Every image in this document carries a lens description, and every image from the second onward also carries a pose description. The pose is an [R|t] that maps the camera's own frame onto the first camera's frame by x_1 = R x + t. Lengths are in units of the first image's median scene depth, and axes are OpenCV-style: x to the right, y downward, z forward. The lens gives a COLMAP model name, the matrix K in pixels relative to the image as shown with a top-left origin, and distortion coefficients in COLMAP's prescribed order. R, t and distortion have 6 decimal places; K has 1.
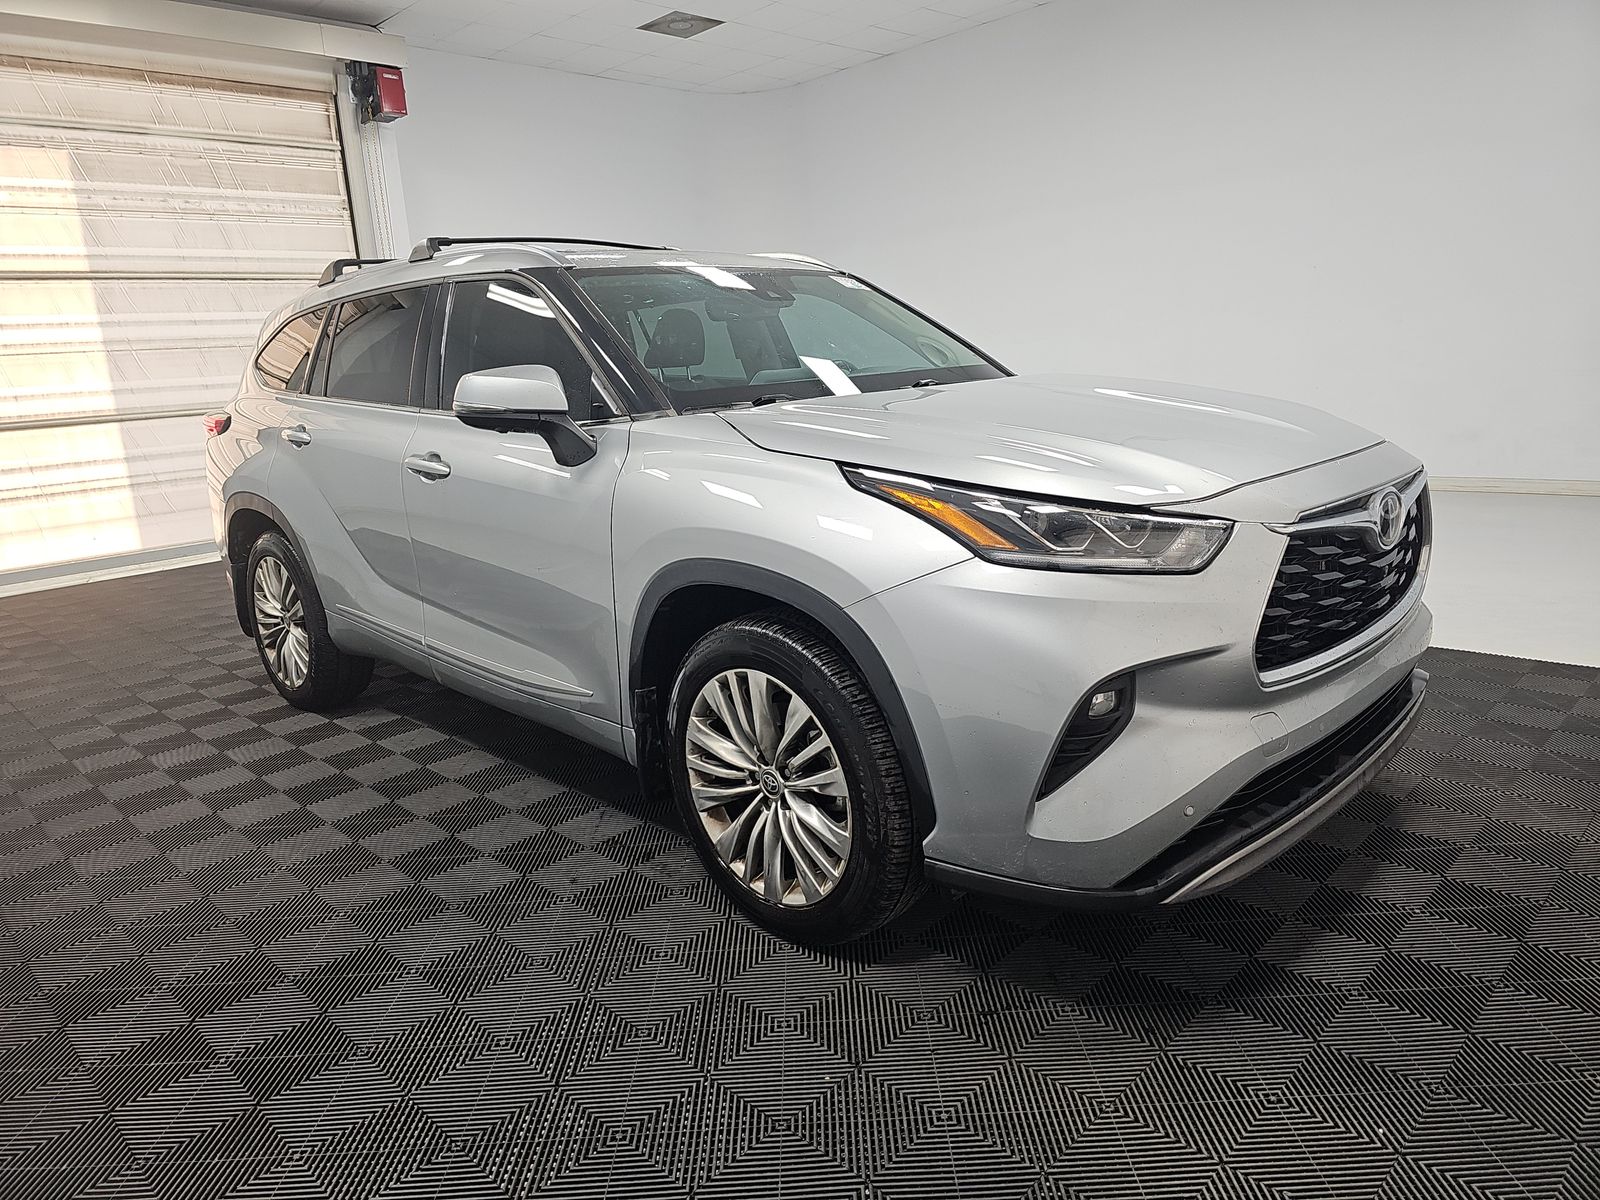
lens RADIAL K [[1132.6, 0, 800.0], [0, 1132.6, 600.0], [0, 0, 1]] dist [-0.000767, -0.001947]
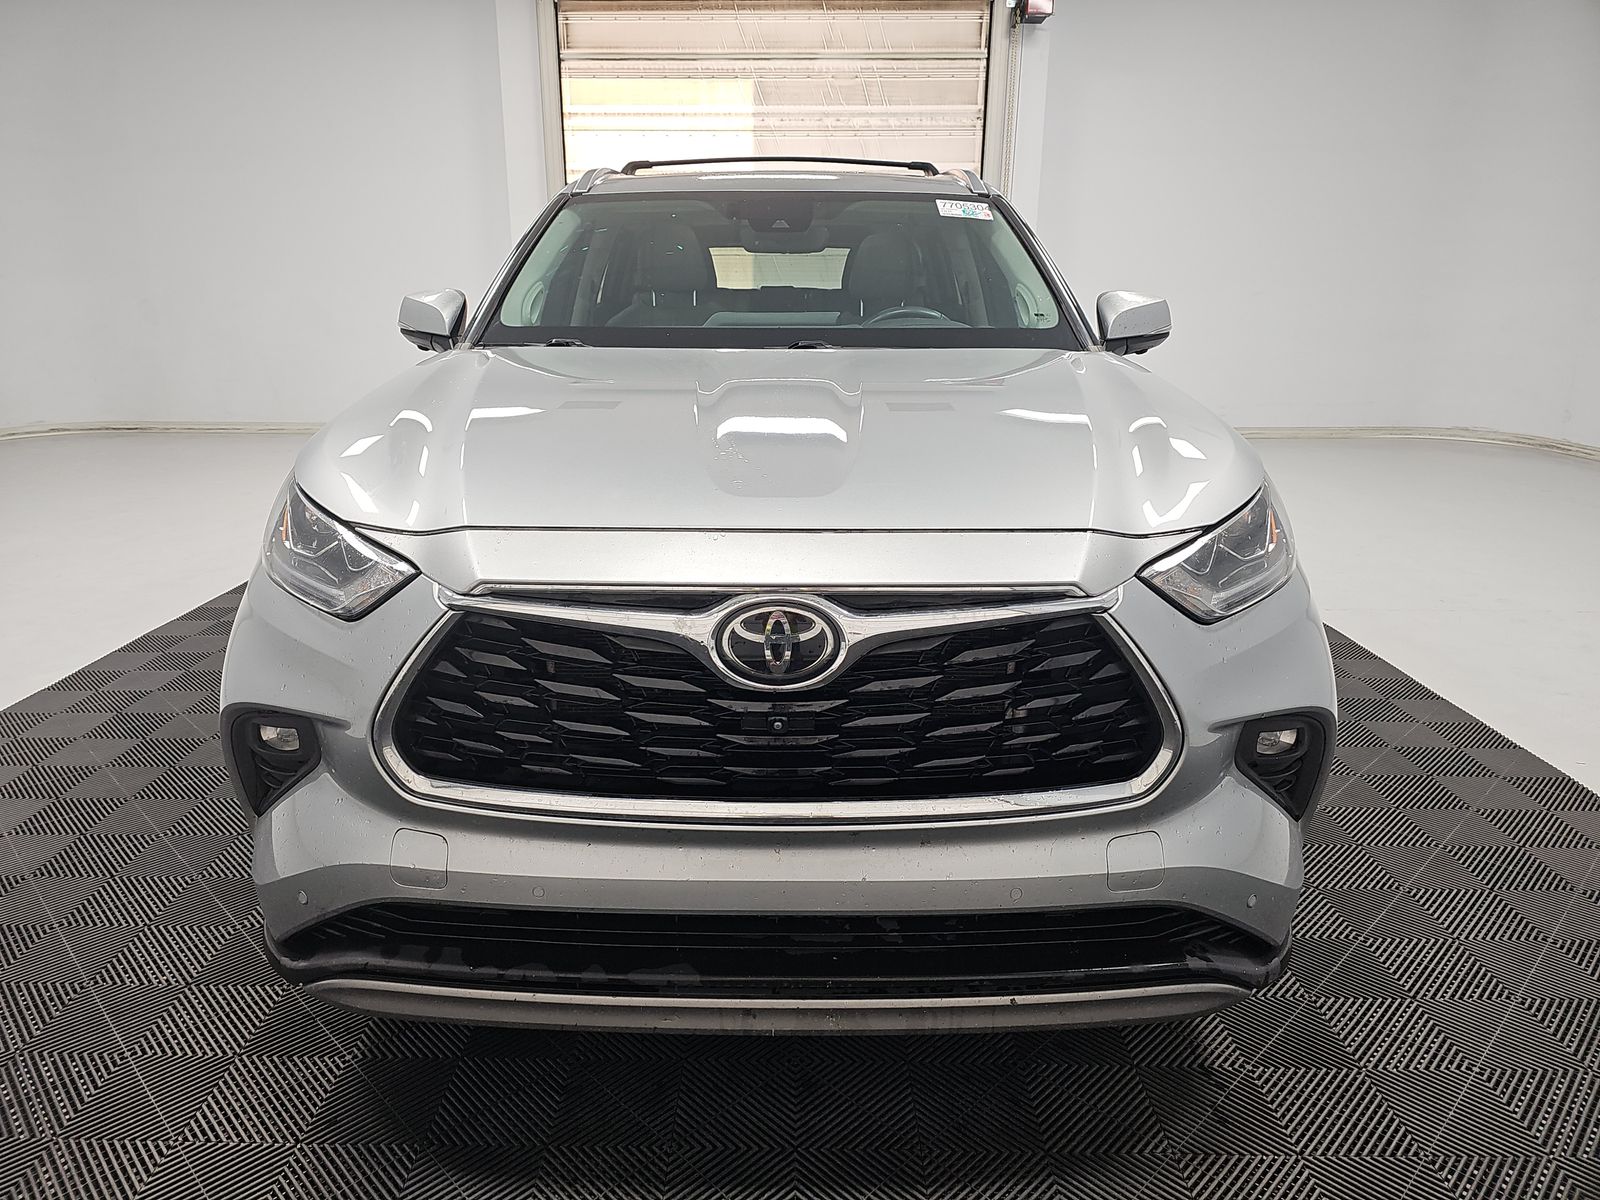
lens RADIAL K [[1045.0, 0, 800.0], [0, 1045.0, 600.0], [0, 0, 1]] dist [0.080481, -0.000347]
pose [[0.695722, 0.263011, -0.668429, 0.288444], [-0.193659, 0.964777, 0.178051, -0.062705], [0.691714, 0.005573, 0.722150, 0.187973]]
